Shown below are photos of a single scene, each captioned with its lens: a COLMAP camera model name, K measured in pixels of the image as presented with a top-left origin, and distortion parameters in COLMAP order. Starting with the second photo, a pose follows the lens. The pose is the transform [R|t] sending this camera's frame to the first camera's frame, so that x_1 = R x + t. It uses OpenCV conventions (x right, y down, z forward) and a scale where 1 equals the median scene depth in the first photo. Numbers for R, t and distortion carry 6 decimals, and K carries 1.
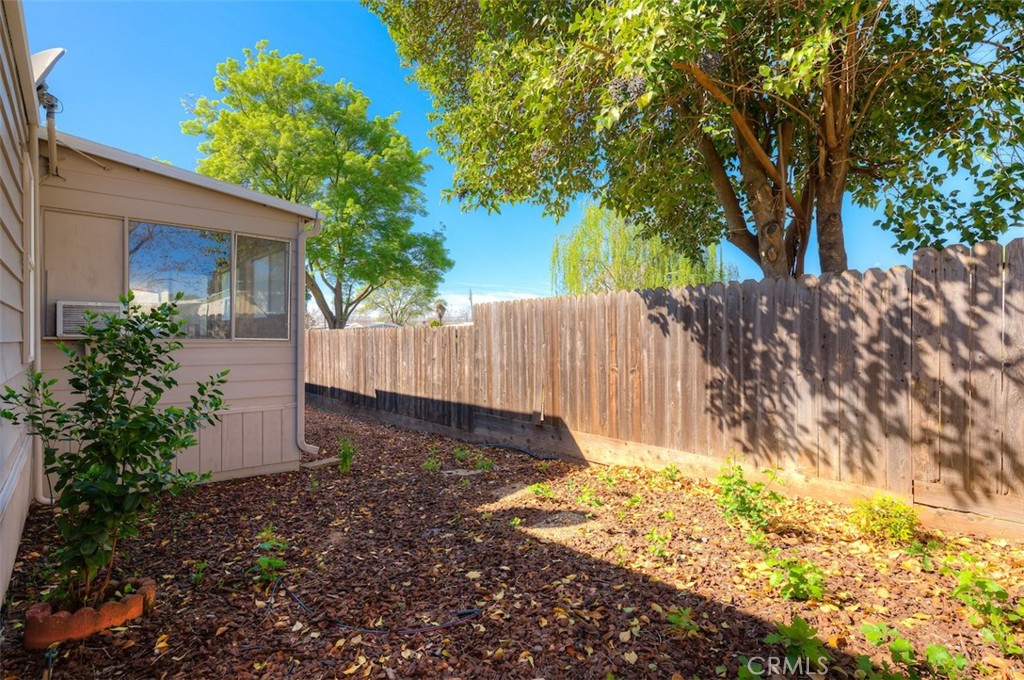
lens RADIAL K [[499.0, 0, 512.0], [0, 499.0, 340.0], [0, 0, 1]] dist [-0.001401, -0.000203]
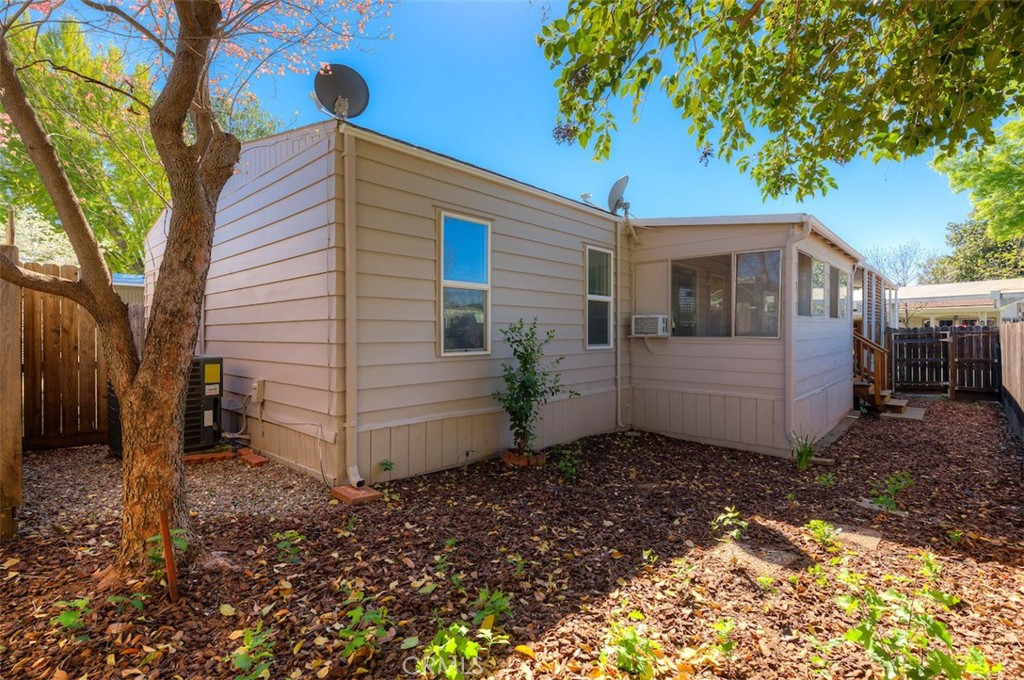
lens RADIAL K [[472.7, 0, 512.0], [0, 472.7, 340.0], [0, 0, 1]] dist [0.000424, -0.000270]
pose [[0.091657, 0.008190, -0.995757, 0.803191], [-0.001359, 0.999966, 0.008100, -0.006789], [0.995790, 0.000610, 0.091665, 0.465265]]
